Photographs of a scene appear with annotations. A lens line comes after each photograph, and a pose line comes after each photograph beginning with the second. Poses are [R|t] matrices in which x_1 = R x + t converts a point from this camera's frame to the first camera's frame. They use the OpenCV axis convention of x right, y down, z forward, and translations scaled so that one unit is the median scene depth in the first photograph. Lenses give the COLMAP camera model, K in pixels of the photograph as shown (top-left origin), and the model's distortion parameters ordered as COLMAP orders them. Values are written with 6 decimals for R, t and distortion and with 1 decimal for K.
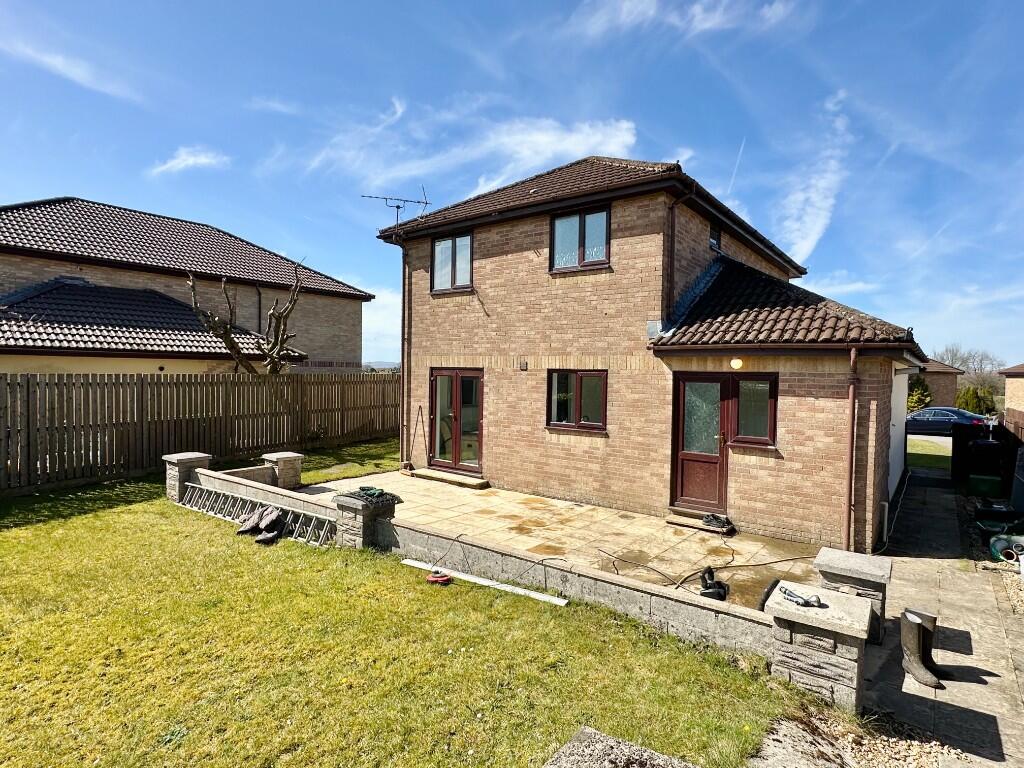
lens RADIAL K [[540.6, 0, 512.0], [0, 540.6, 384.0], [0, 0, 1]] dist [0.001749, 0.000066]
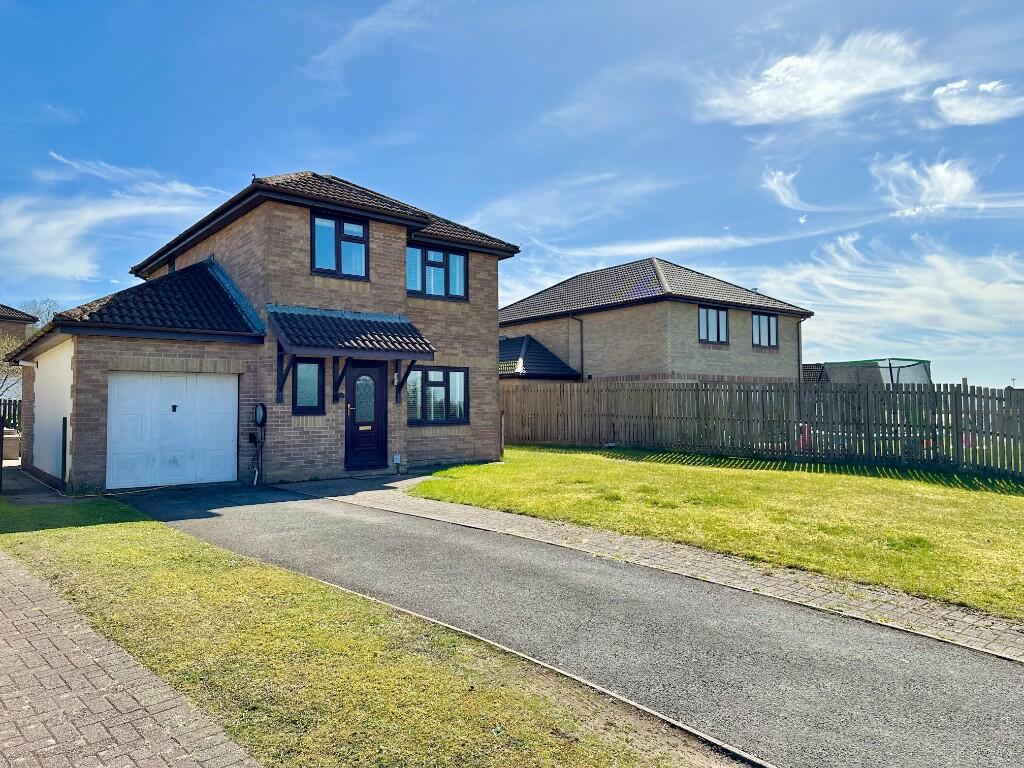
lens RADIAL K [[701.5, 0, 512.0], [0, 701.5, 384.0], [0, 0, 1]] dist [0.128033, -0.174995]
pose [[-0.214898, -0.048869, -0.975413, 2.073015], [-0.017565, 0.998779, -0.046170, 0.080985], [0.976479, 0.007211, -0.215494, 2.399117]]
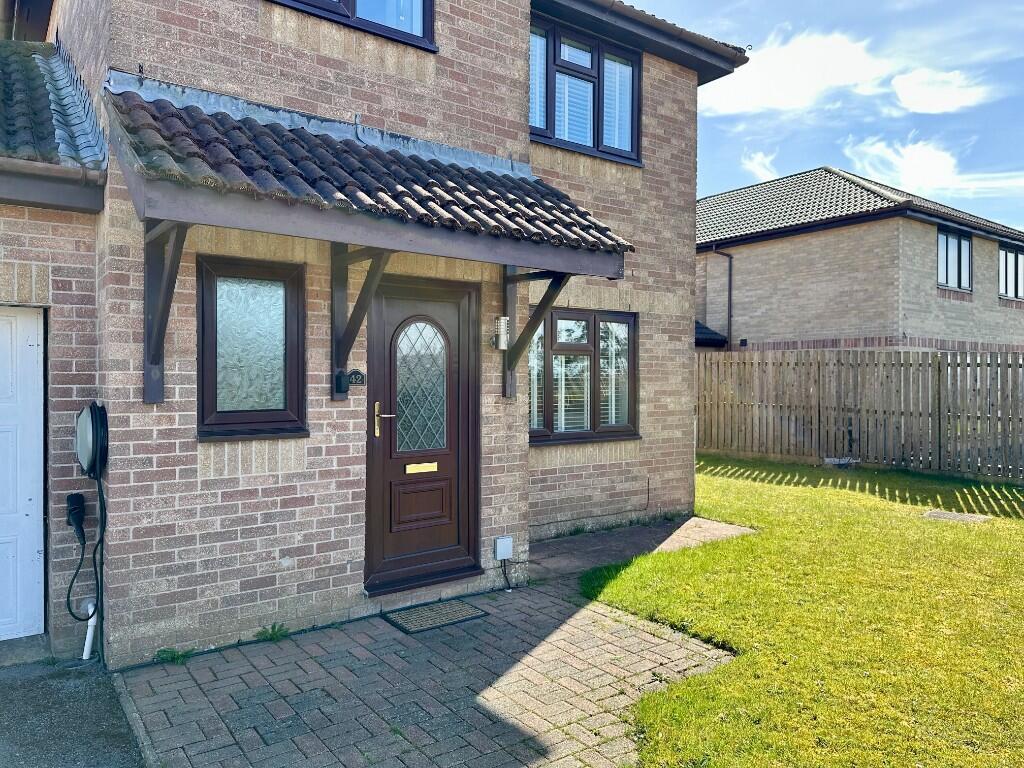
lens RADIAL K [[710.6, 0, 512.0], [0, 710.6, 384.0], [0, 0, 1]] dist [0.104200, -0.183168]
pose [[-0.259181, -0.009637, -0.965781, 1.171707], [-0.028156, 0.999601, -0.002418, 0.045447], [0.965418, 0.026566, -0.259348, 1.973182]]
